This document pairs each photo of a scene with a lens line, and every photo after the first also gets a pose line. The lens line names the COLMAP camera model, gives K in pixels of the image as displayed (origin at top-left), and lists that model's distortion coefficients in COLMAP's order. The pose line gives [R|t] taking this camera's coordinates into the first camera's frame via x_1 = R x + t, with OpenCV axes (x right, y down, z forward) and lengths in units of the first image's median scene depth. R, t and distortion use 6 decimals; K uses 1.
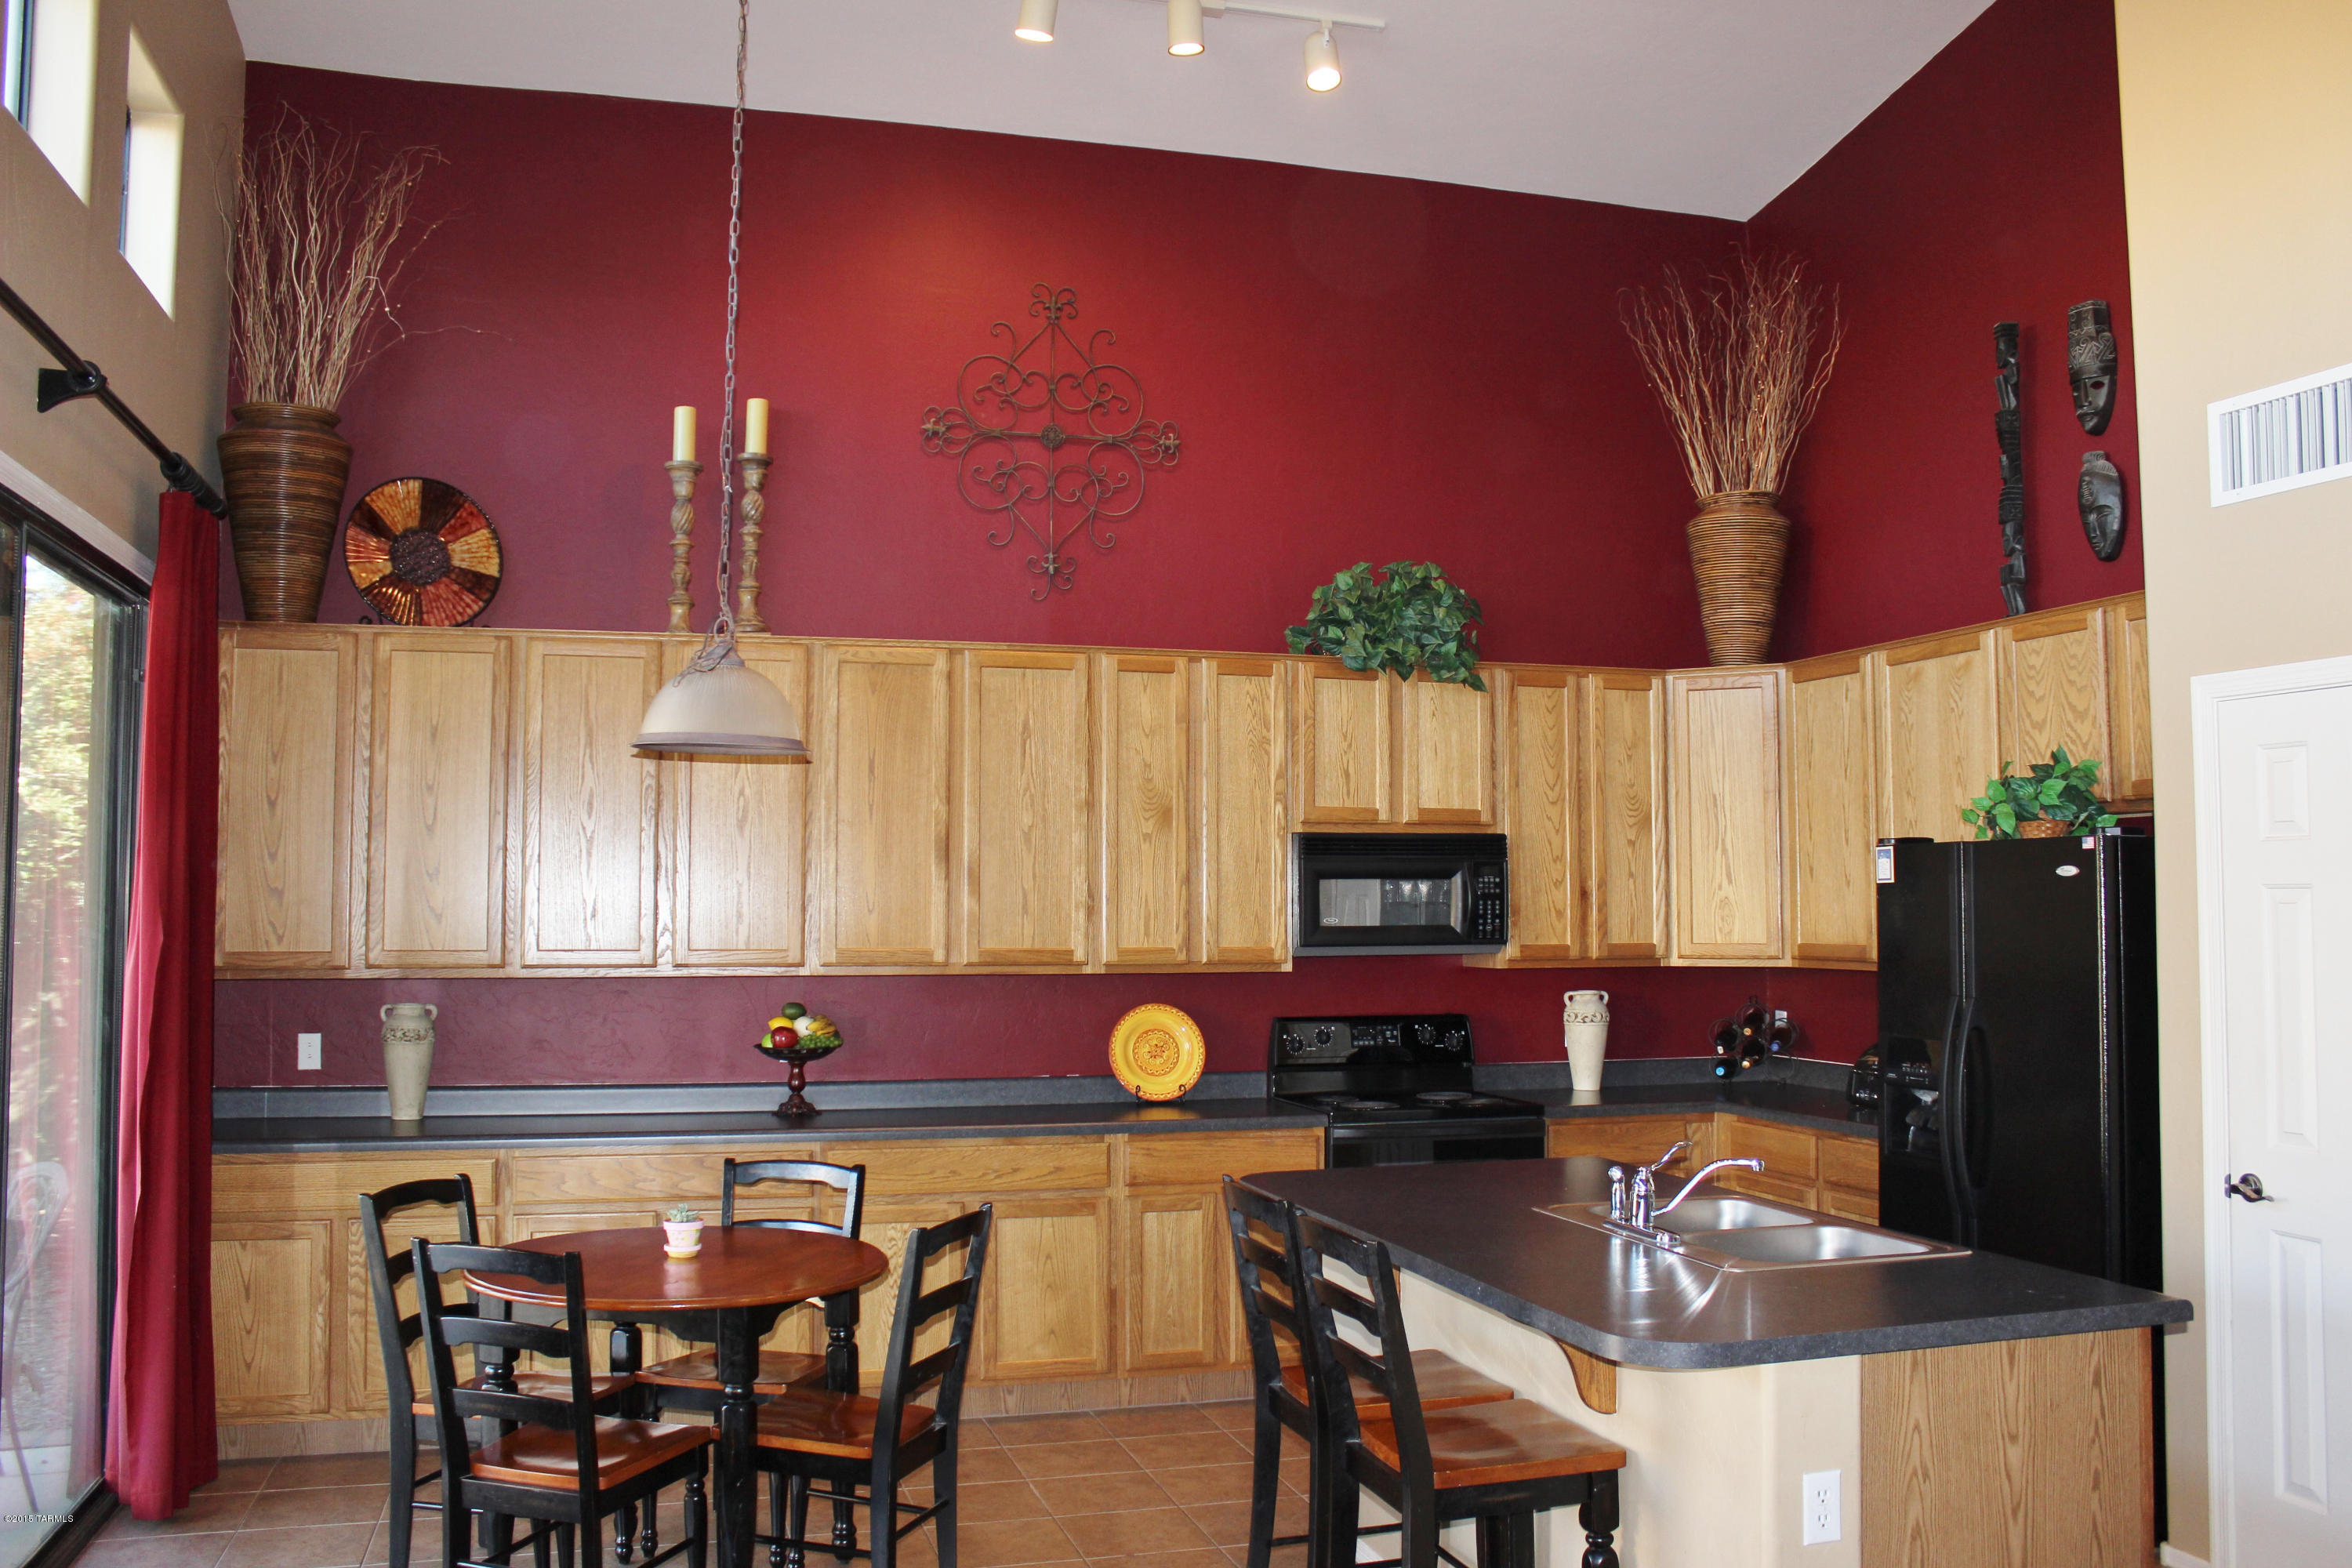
lens RADIAL K [[1935.5, 0, 1176.0], [0, 1935.5, 784.0], [0, 0, 1]] dist [-0.165579, 0.142590]
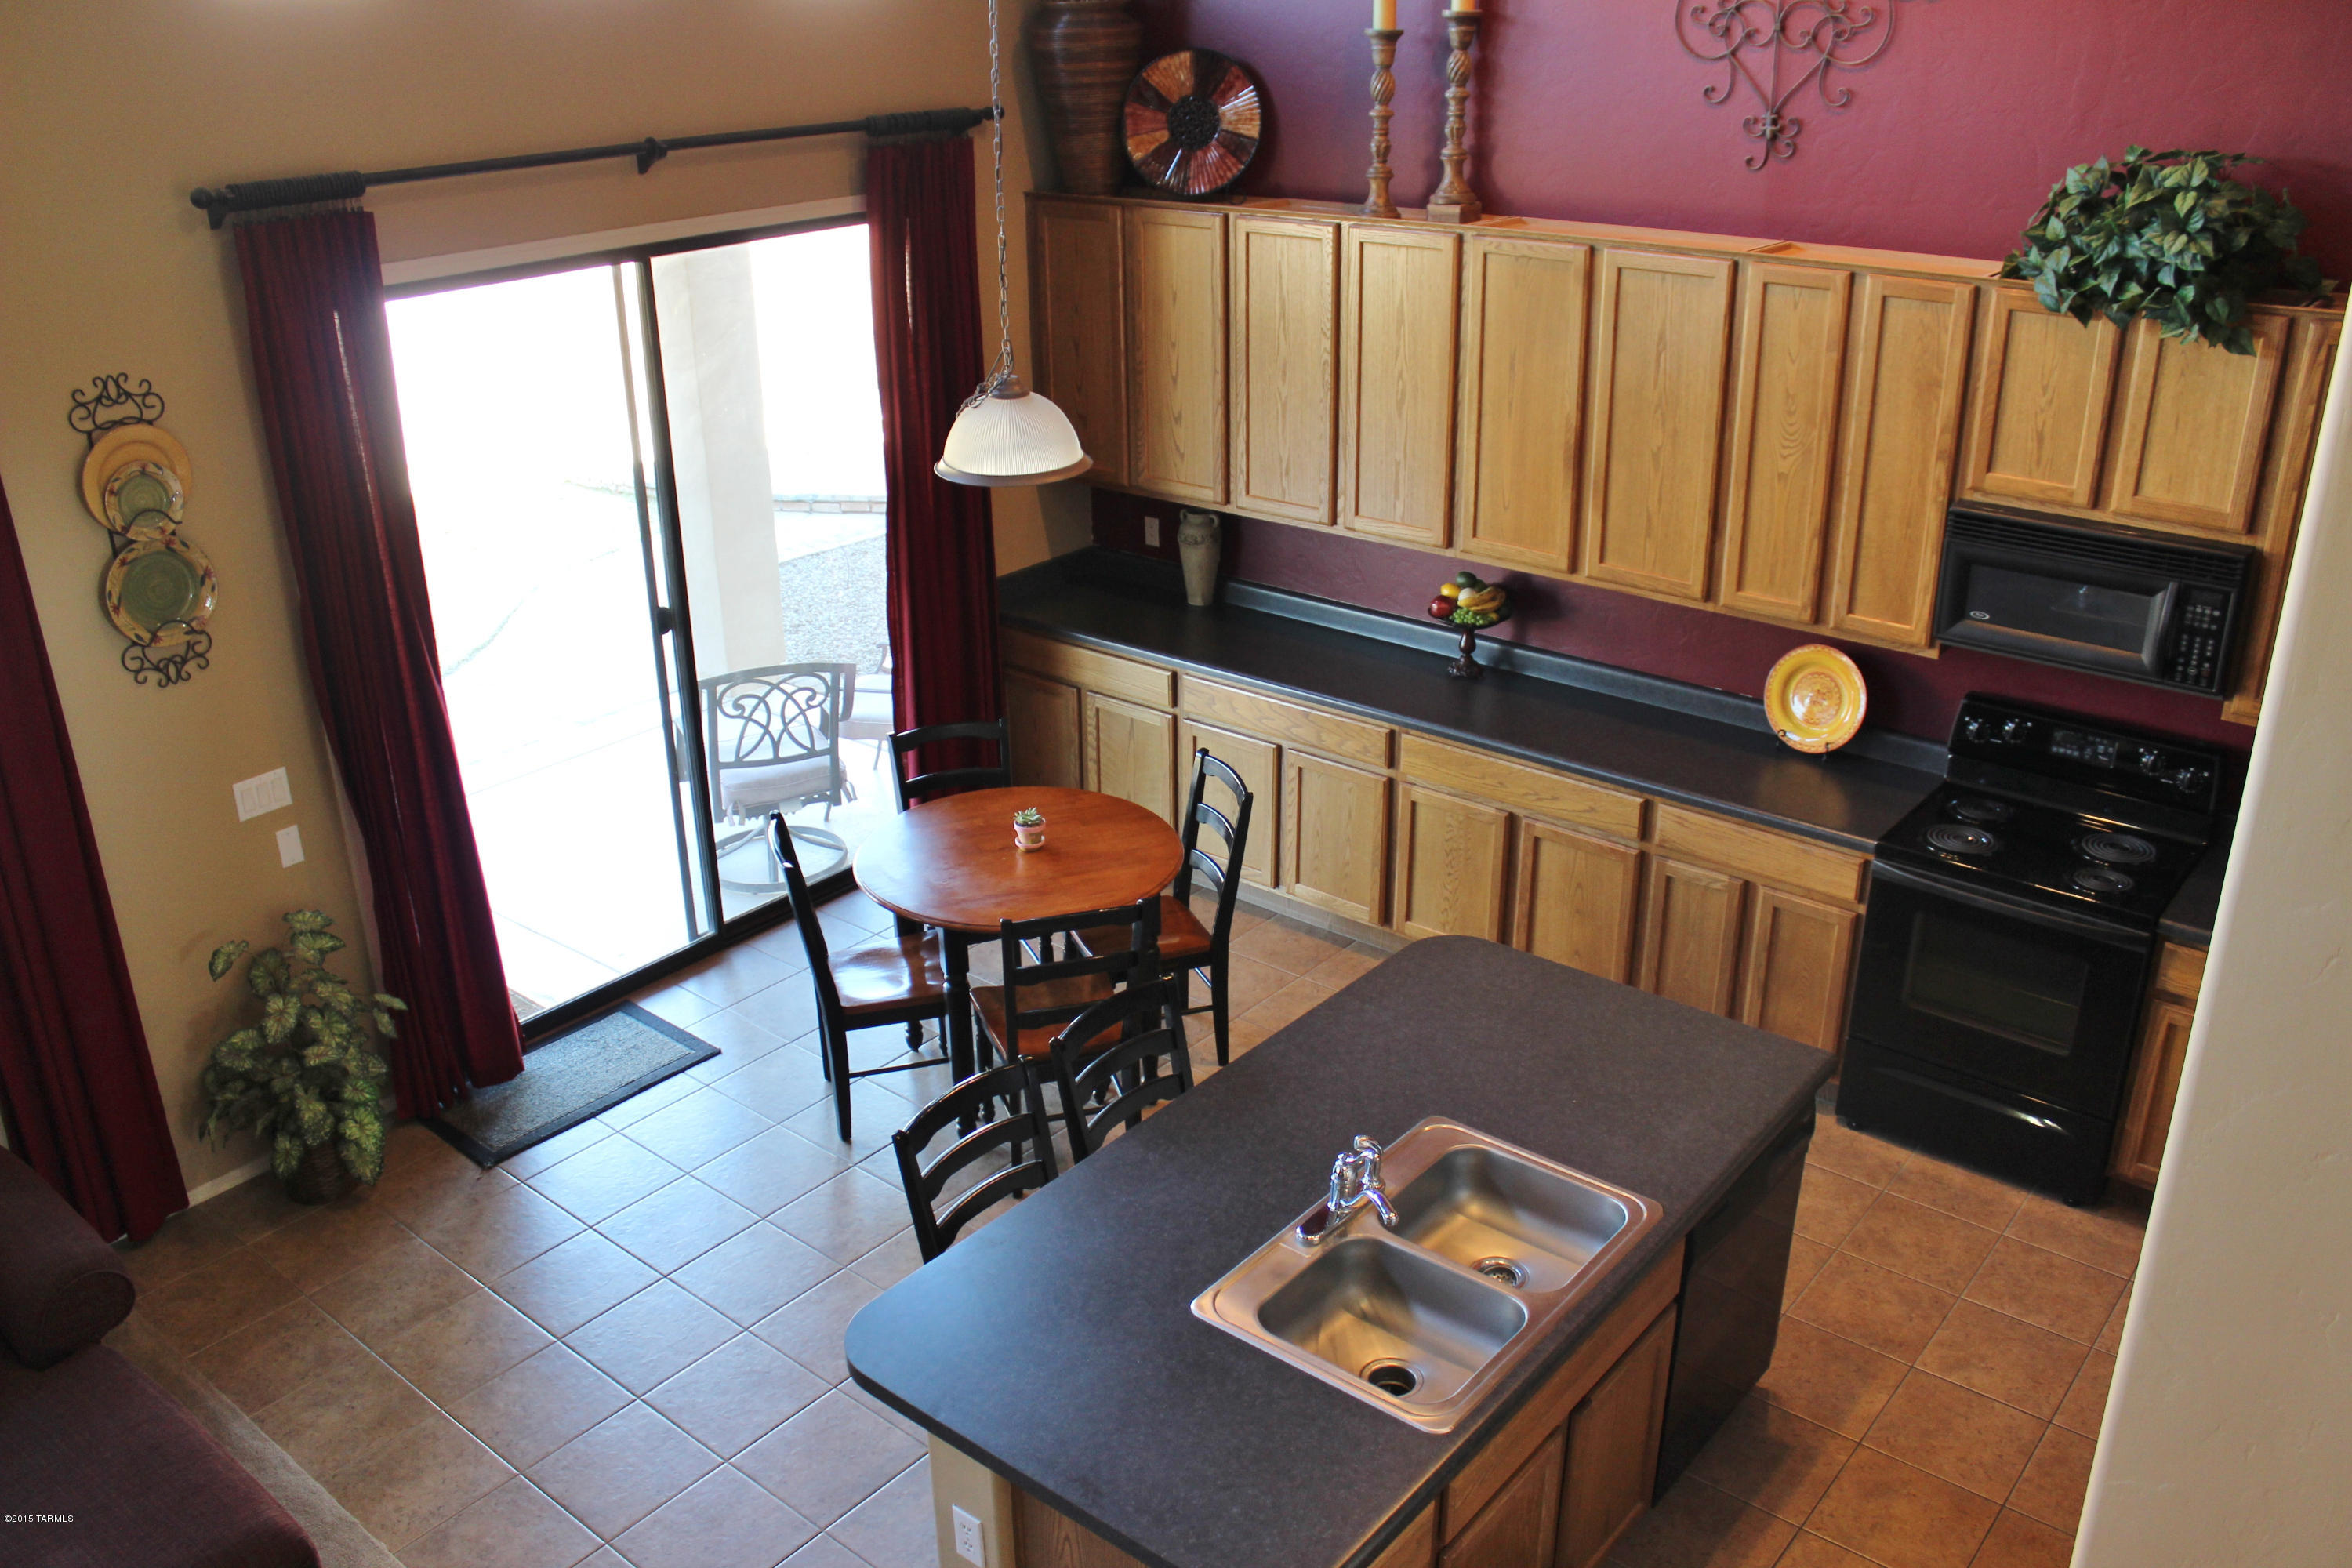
lens RADIAL K [[1935.5, 0, 1176.0], [0, 1935.5, 784.0], [0, 0, 1]] dist [-0.165579, 0.142590]
pose [[0.565101, 0.318172, -0.761201, 0.536218], [0.063352, 0.903185, 0.424551, -0.232790], [0.822586, -0.288138, 0.490234, 0.320419]]
